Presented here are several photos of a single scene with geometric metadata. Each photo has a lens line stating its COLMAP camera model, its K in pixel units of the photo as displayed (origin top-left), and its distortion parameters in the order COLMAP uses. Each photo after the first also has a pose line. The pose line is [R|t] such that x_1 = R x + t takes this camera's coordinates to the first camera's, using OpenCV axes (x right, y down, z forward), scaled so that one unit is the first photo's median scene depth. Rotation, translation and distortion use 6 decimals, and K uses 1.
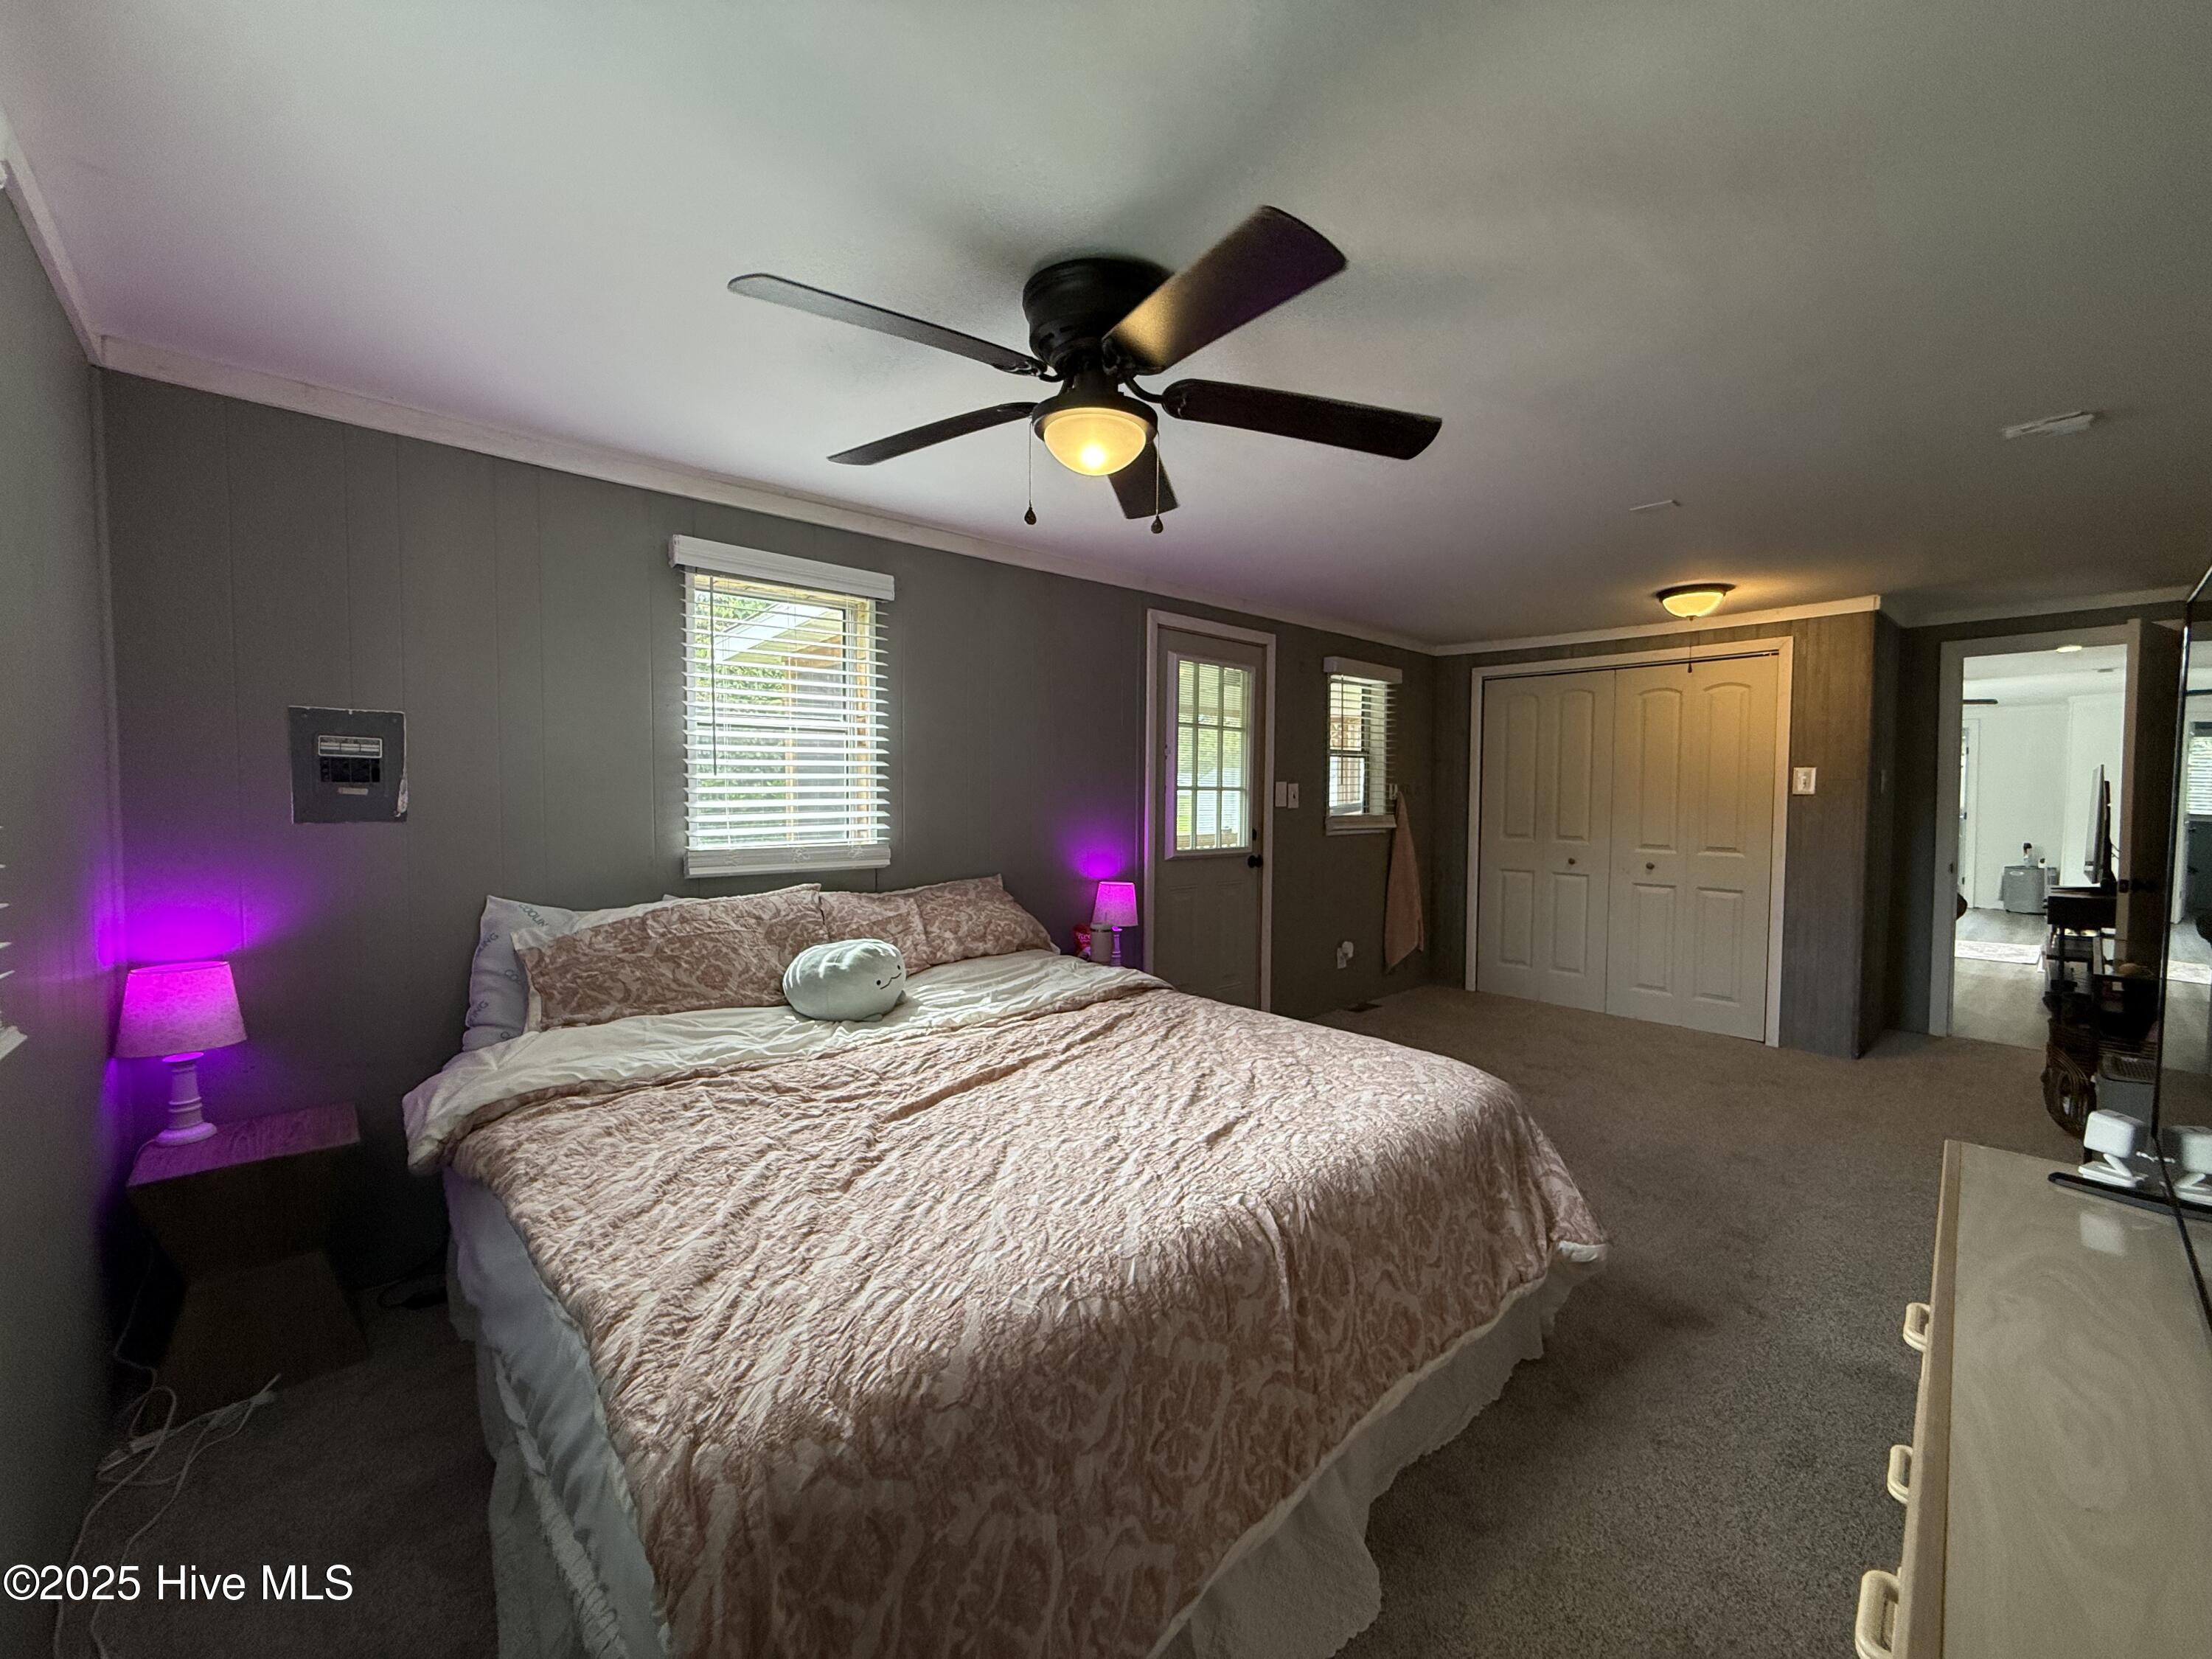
lens RADIAL K [[880.5, 0, 1112.7], [0, 880.5, 826.3], [0, 0, 1]] dist [0.001132, -0.000907]
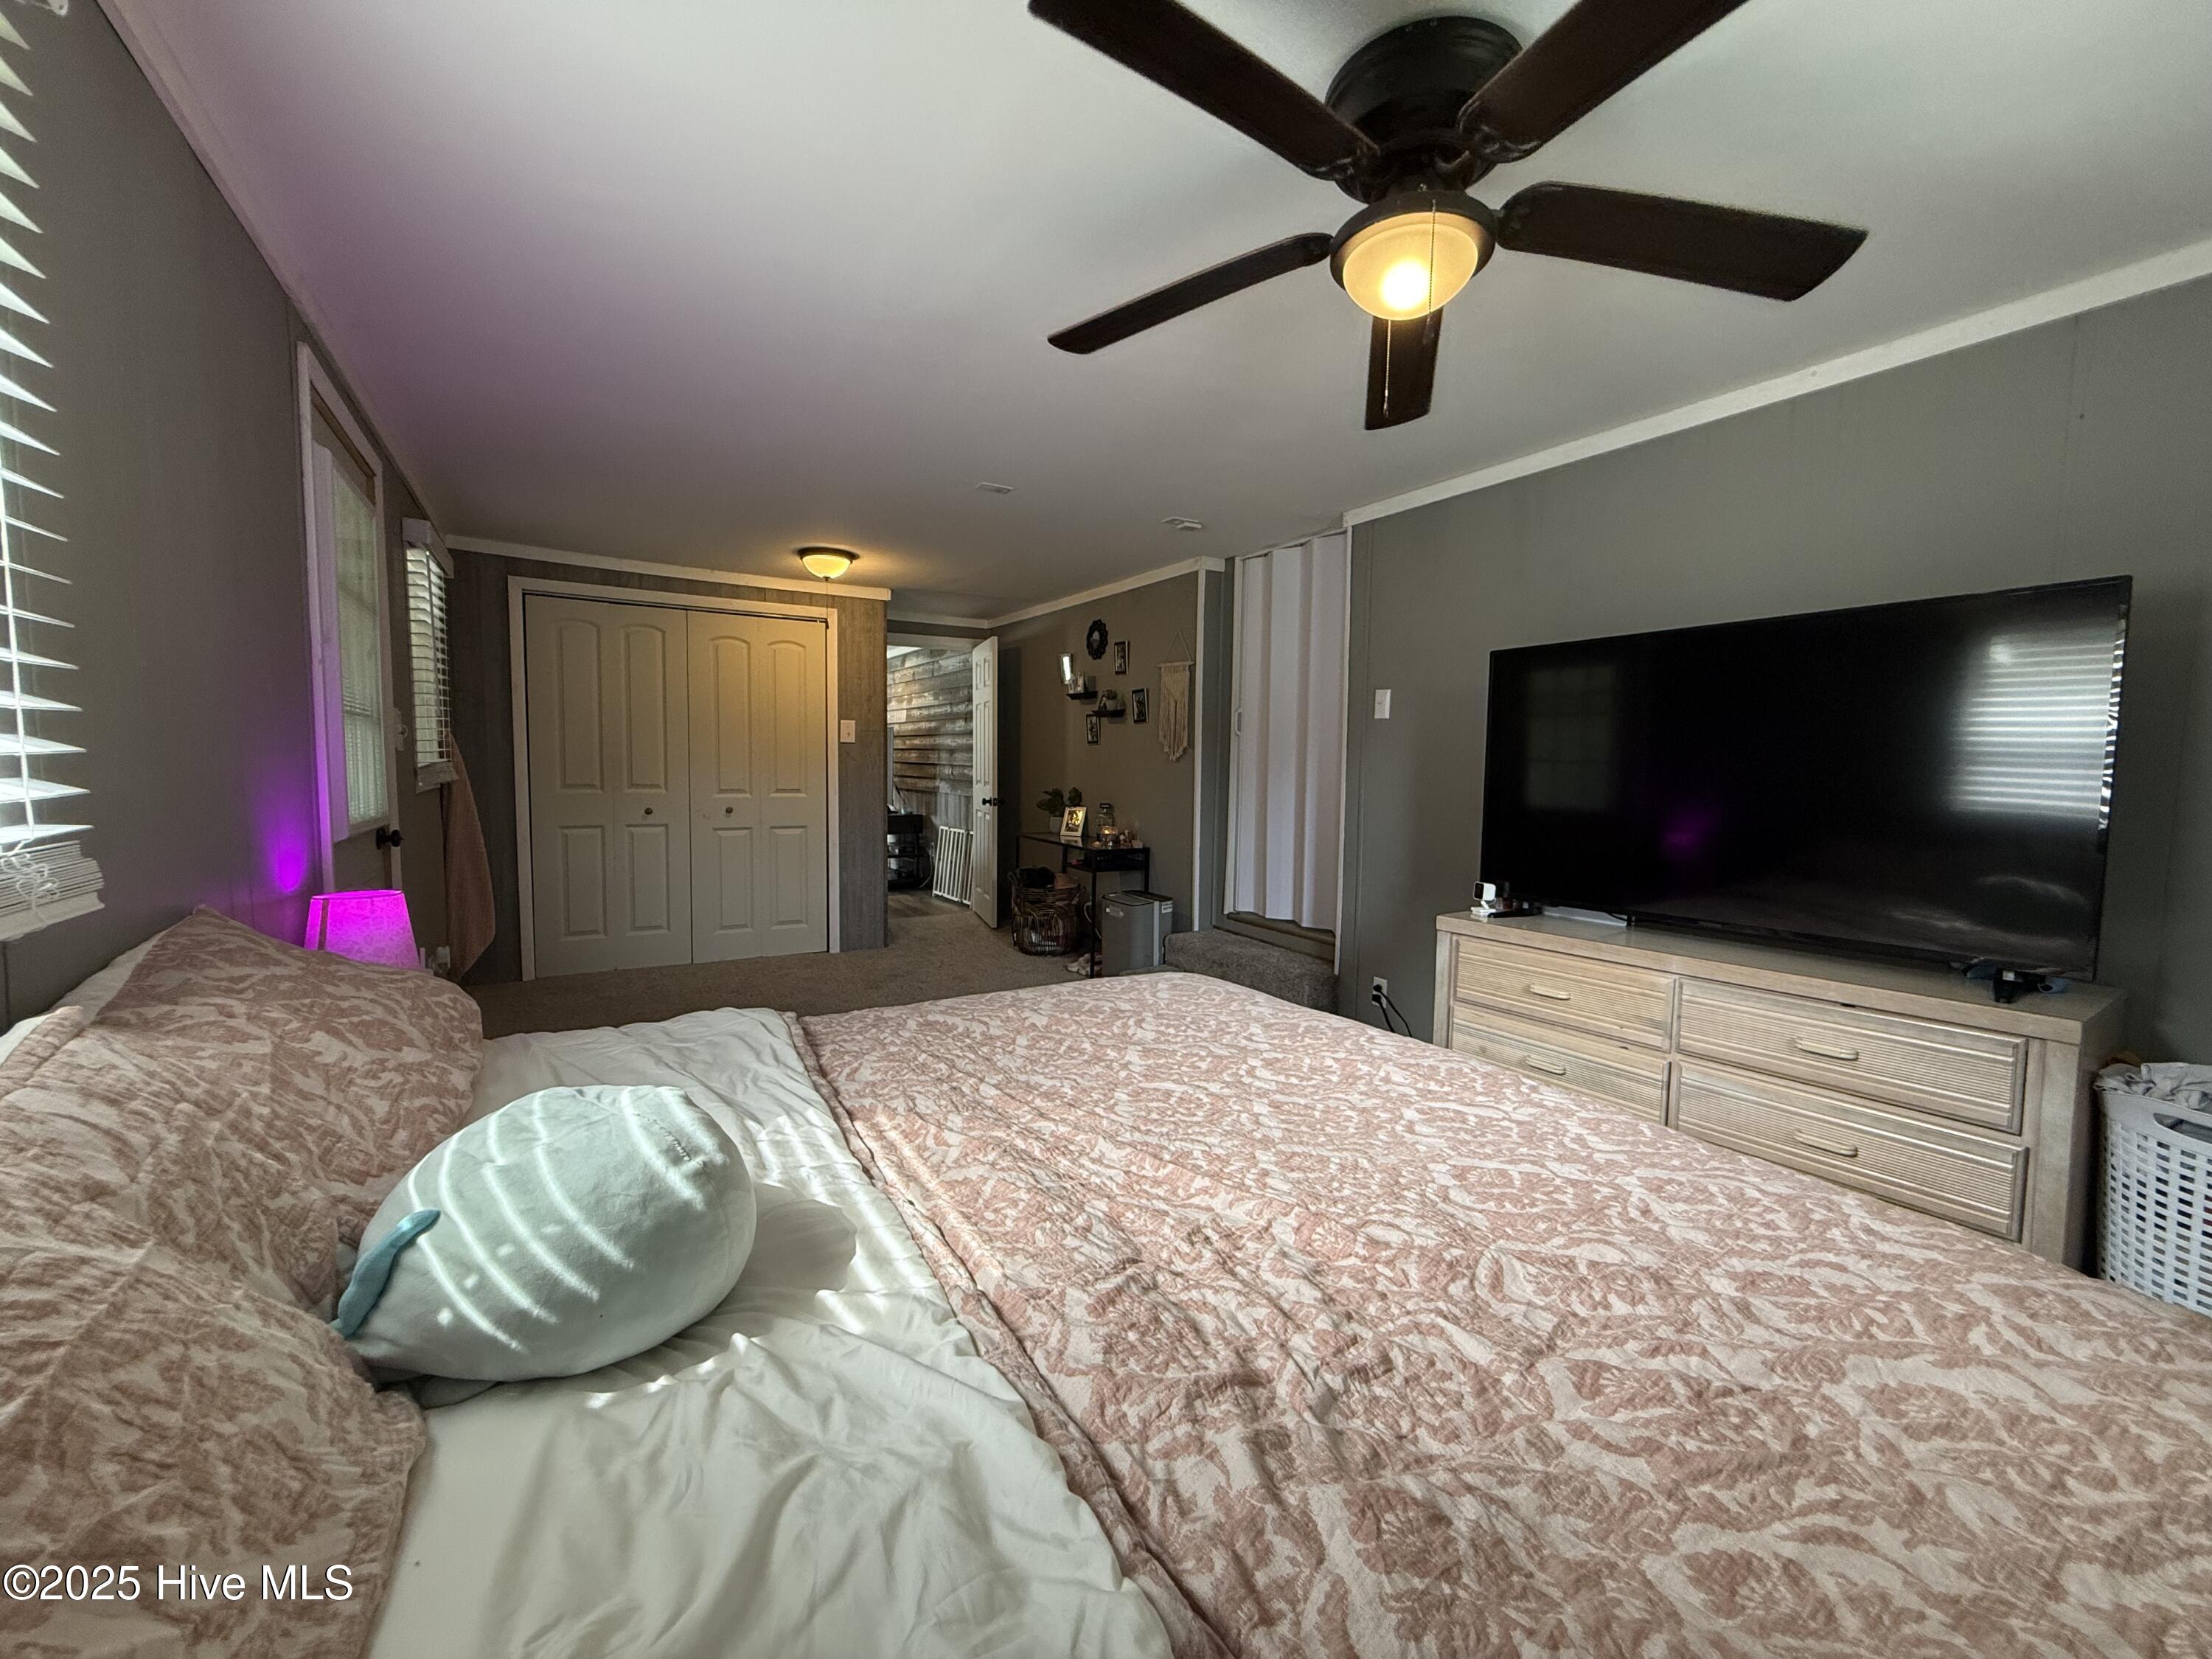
lens RADIAL K [[880.5, 0, 1102.0], [0, 880.5, 830.5], [0, 0, 1]] dist [0.001132, -0.000907]
pose [[0.194753, -0.083611, 0.977282, -0.343611], [0.022680, 0.996478, 0.080734, -0.004773], [-0.980590, 0.006442, 0.195964, 0.405539]]
